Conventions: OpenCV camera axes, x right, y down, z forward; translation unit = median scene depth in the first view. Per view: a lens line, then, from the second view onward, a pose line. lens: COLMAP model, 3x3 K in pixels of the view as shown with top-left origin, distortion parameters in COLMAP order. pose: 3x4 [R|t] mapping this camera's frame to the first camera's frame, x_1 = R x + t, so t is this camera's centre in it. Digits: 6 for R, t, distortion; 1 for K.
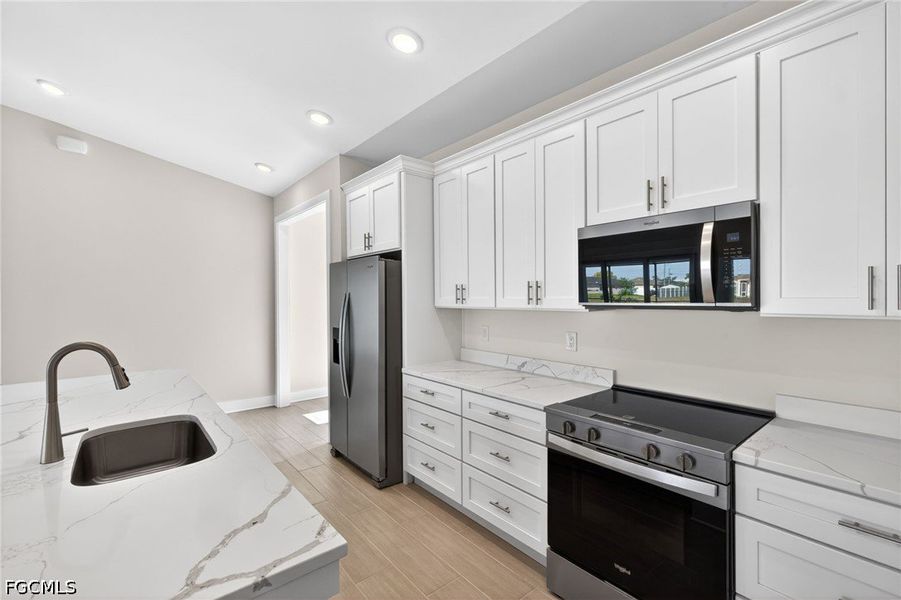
lens RADIAL K [[384.5, 0, 450.5], [0, 384.5, 300.0], [0, 0, 1]] dist [0.009944, -0.000046]
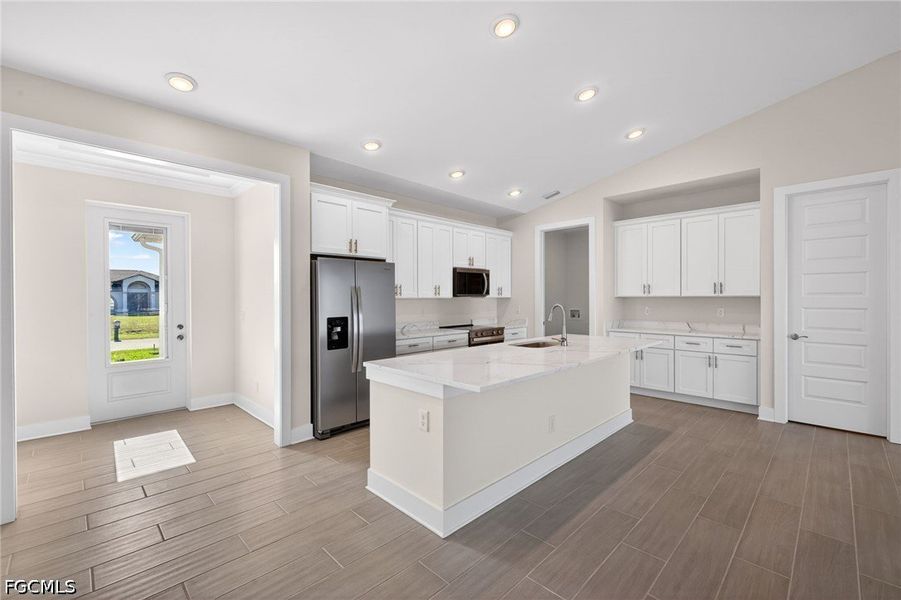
lens RADIAL K [[384.5, 0, 450.5], [0, 384.5, 300.0], [0, 0, 1]] dist [0.009944, -0.000046]
pose [[-0.070666, -0.012248, 0.997425, -2.030088], [0.004143, 0.999912, 0.012572, 0.008284], [-0.997491, 0.005020, -0.070609, 1.046133]]
